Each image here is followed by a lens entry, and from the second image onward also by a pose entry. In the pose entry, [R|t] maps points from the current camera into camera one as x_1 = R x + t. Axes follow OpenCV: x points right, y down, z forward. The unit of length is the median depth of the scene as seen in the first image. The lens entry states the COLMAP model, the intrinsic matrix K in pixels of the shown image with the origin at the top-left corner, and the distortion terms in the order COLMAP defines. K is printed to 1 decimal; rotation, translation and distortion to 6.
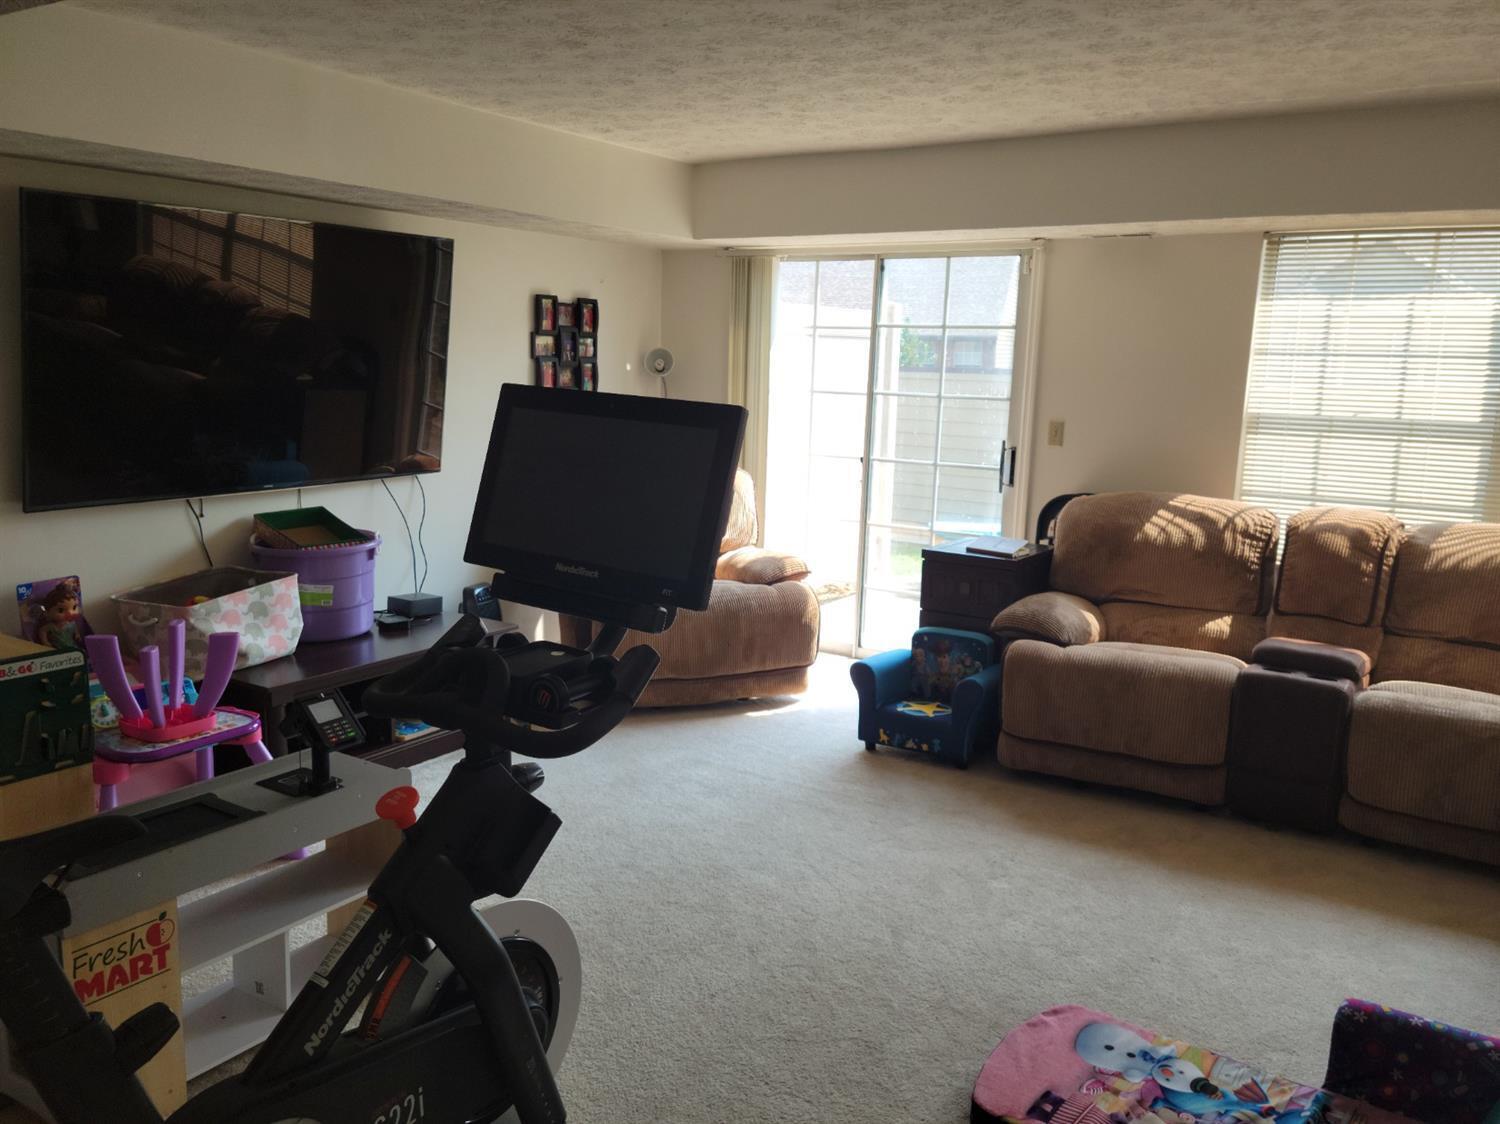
lens RADIAL K [[1200.8, 0, 747.7], [0, 1200.8, 562.3], [0, 0, 1]] dist [0.100705, -0.083469]
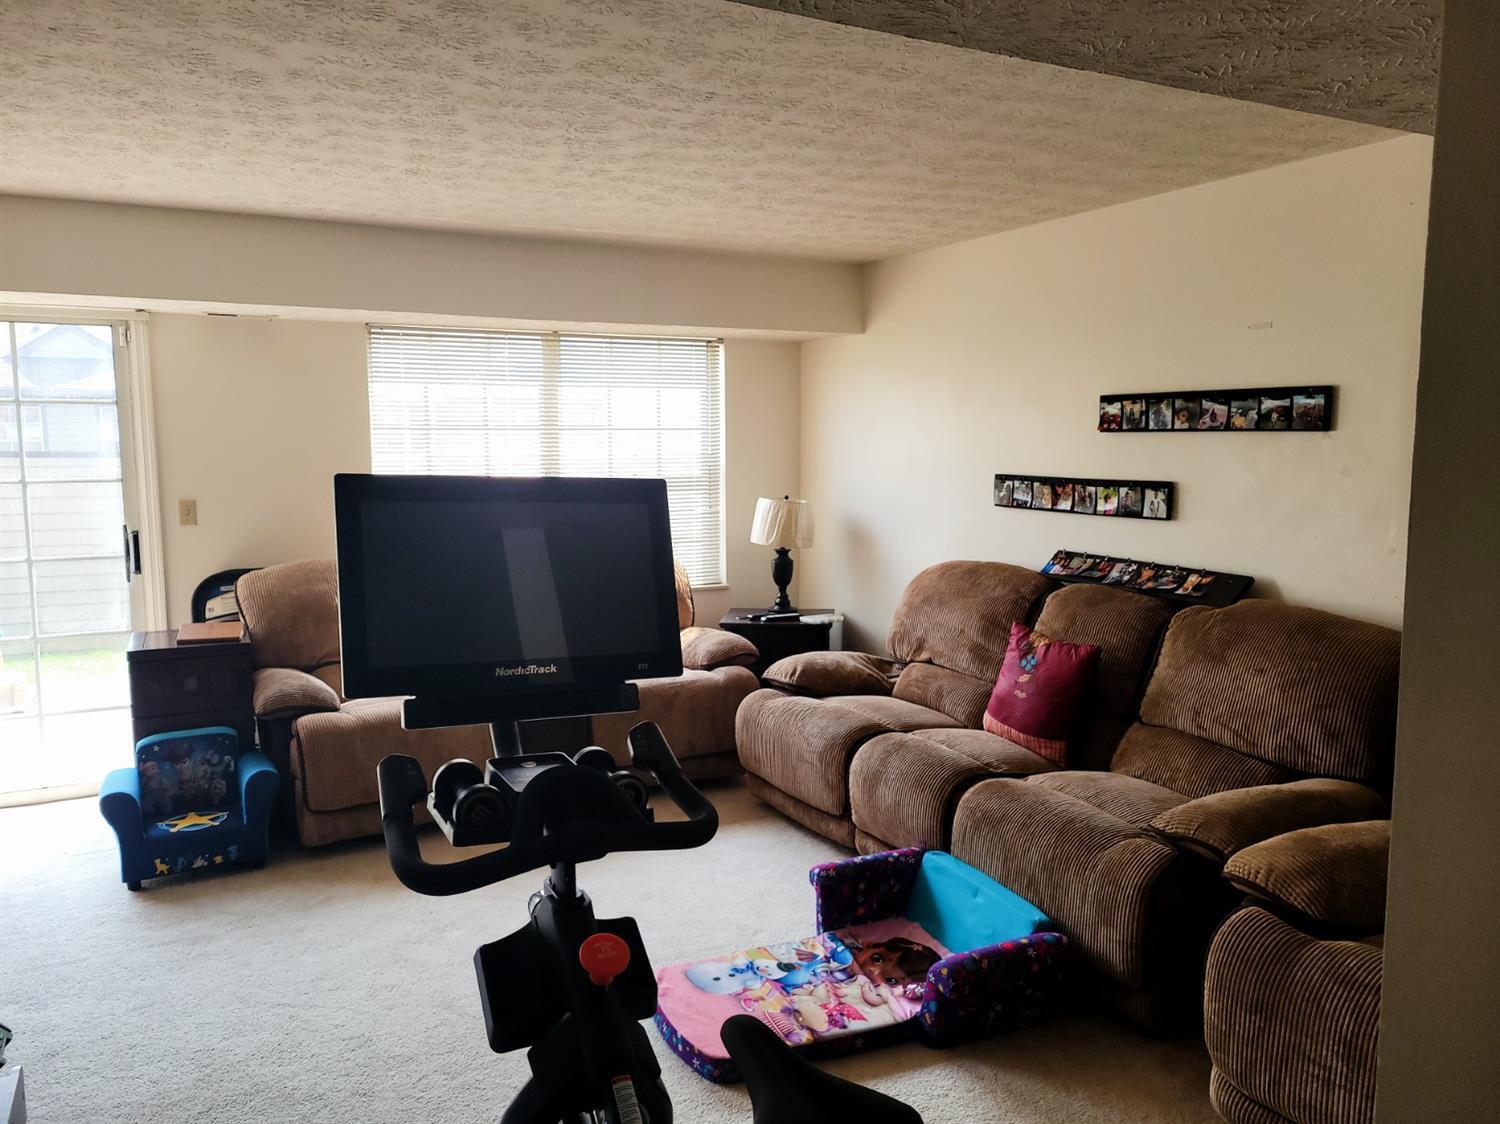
lens RADIAL K [[1136.9, 0, 751.5], [0, 1136.9, 564.0], [0, 0, 1]] dist [0.025608, 0.002974]
pose [[0.502400, -0.122599, 0.855900, -0.357759], [0.165347, 0.985250, 0.044071, -0.037613], [-0.848678, 0.119379, 0.515261, 0.181047]]
